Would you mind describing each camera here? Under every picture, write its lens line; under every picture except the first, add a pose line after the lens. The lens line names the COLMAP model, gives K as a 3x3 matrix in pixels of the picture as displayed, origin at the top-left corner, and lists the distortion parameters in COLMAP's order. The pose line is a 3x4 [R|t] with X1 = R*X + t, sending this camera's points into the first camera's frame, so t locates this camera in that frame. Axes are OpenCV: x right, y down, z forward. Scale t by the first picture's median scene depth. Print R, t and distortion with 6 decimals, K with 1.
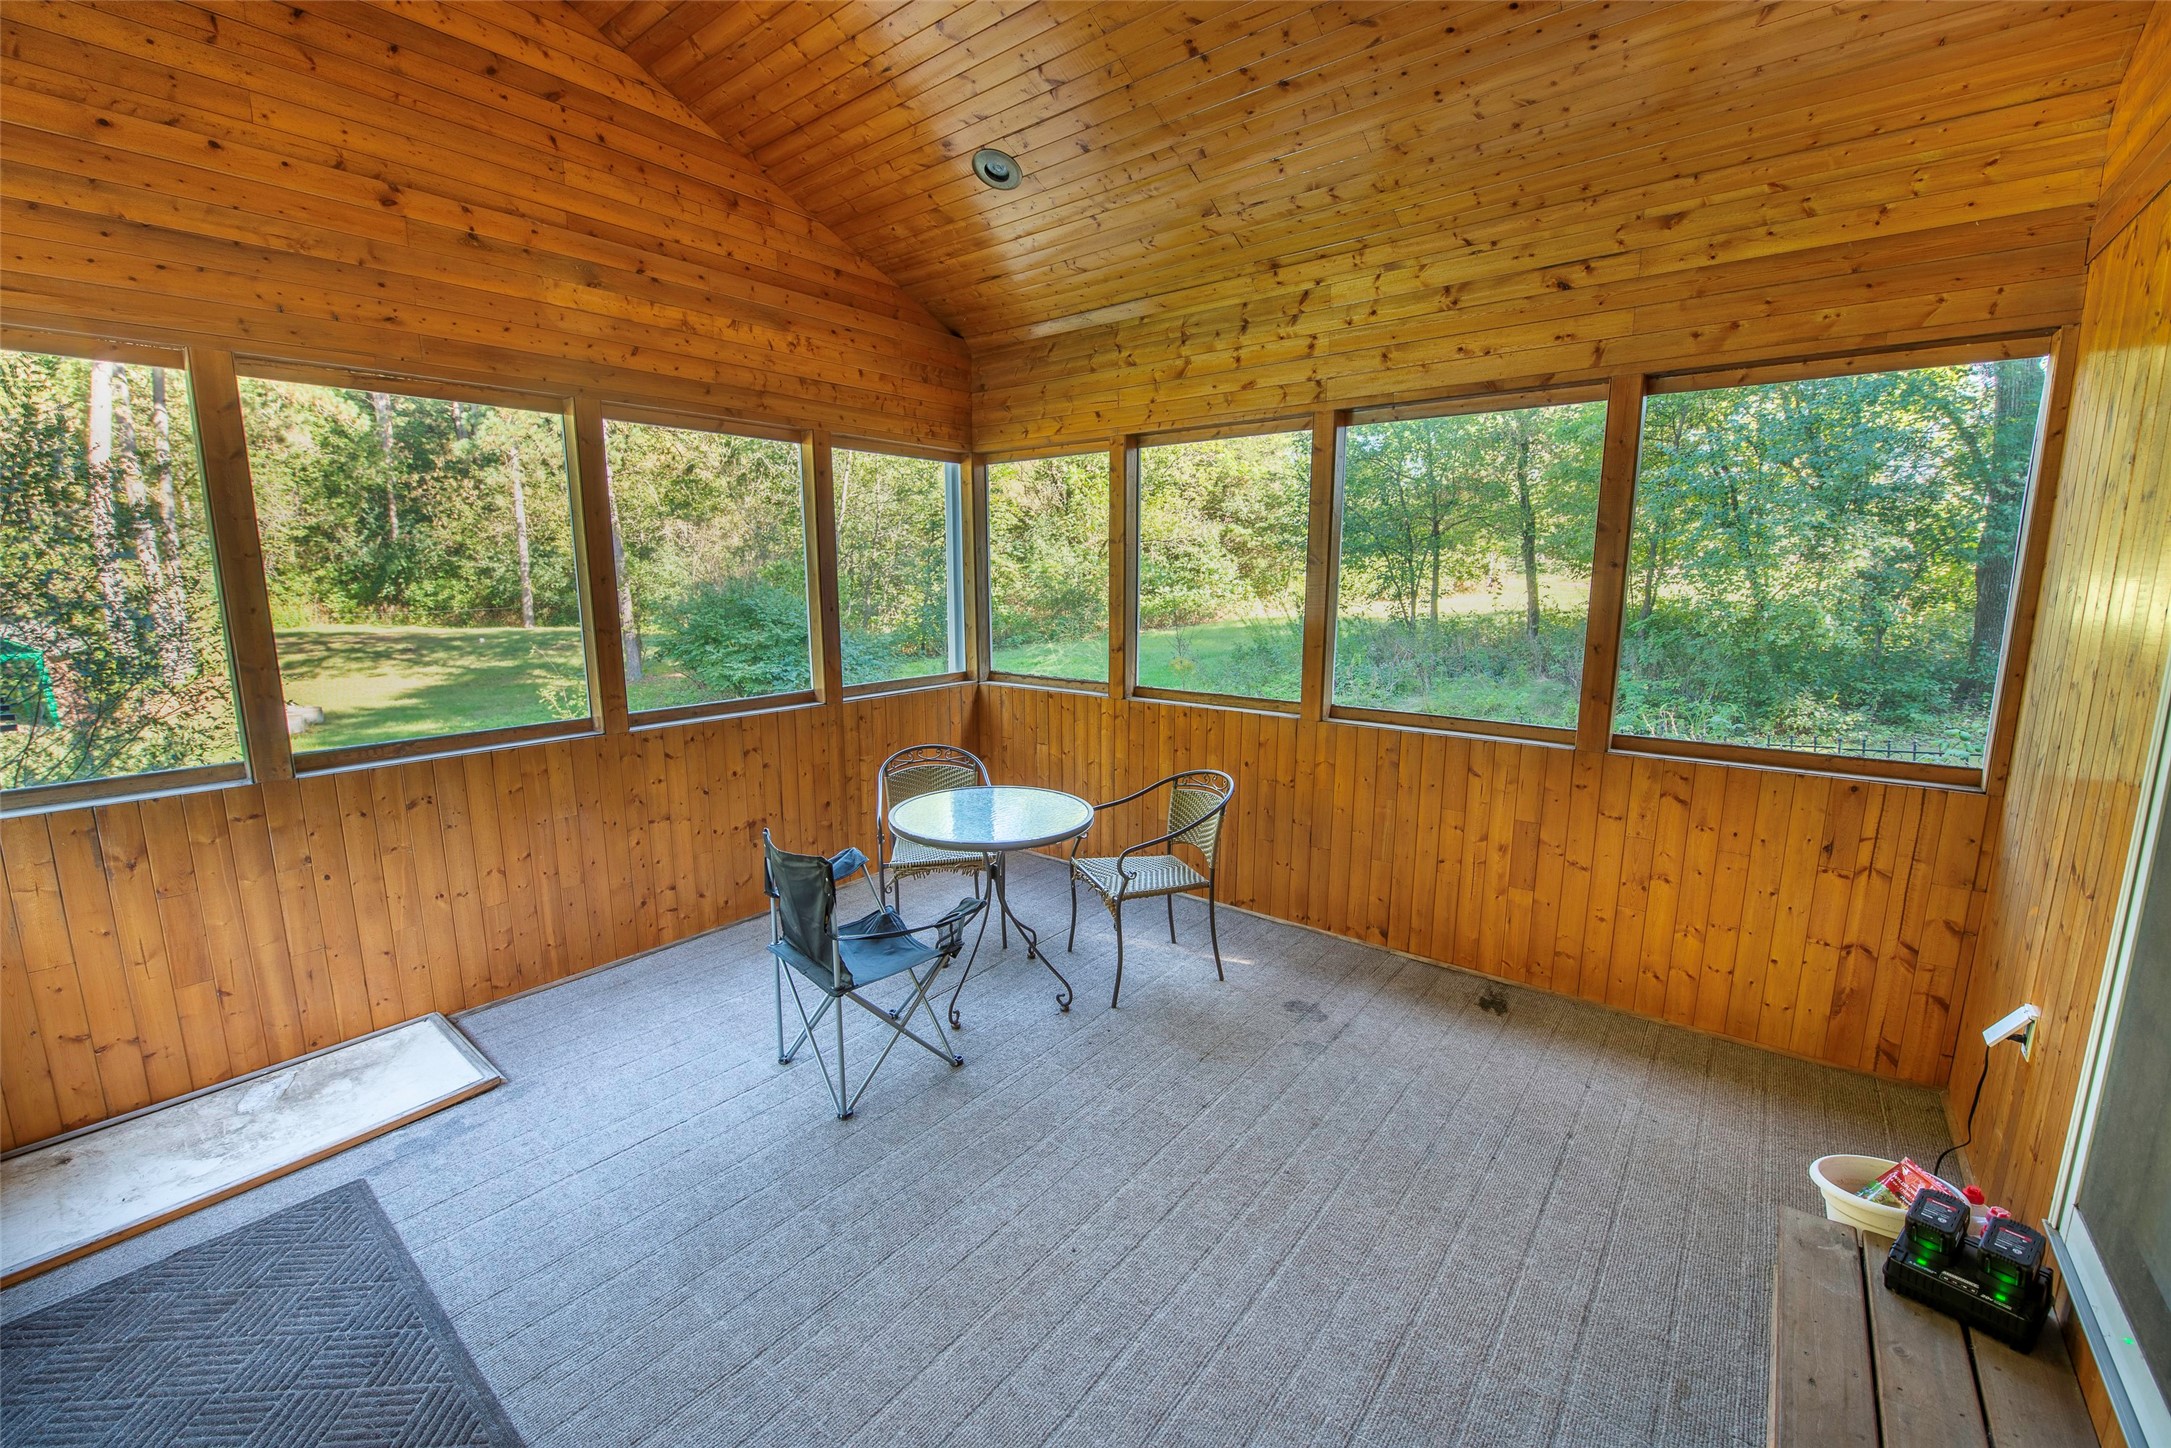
lens RADIAL K [[867.2, 0, 1074.2], [0, 867.2, 722.9], [0, 0, 1]] dist [-0.017754, -0.000598]
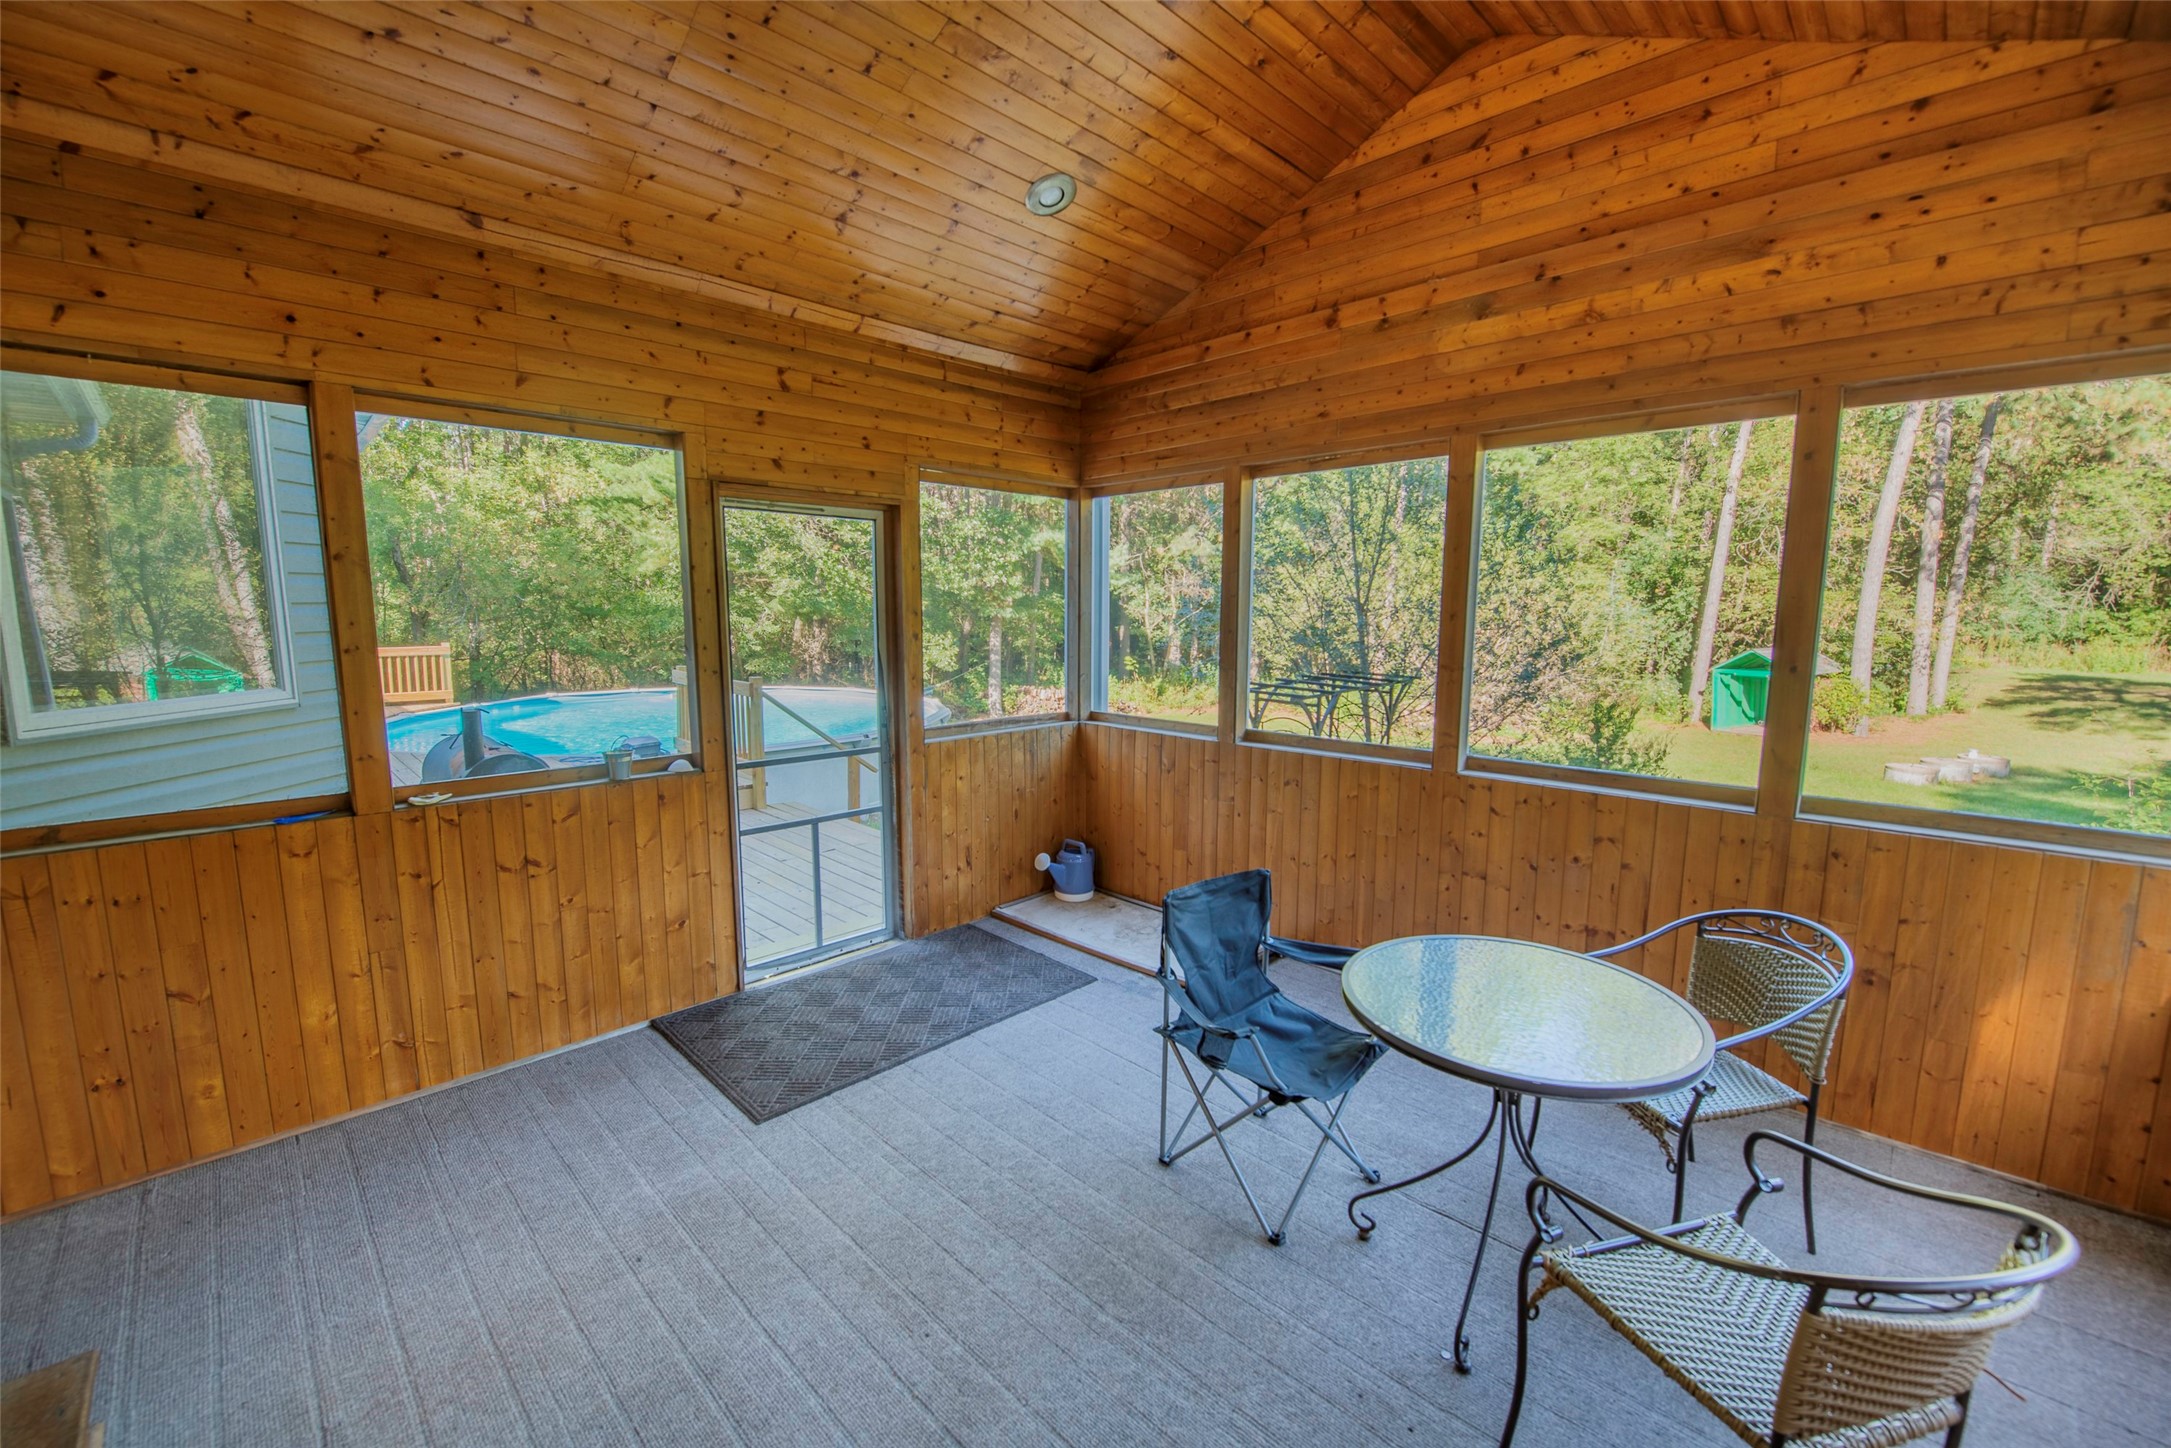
lens RADIAL K [[867.2, 0, 1072.1], [0, 867.2, 724.2], [0, 0, 1]] dist [-0.017754, -0.000598]
pose [[-0.108273, 0.134721, -0.984950, 0.524302], [-0.171676, 0.973356, 0.152007, -0.129027], [0.979185, 0.185551, -0.082260, 0.718695]]
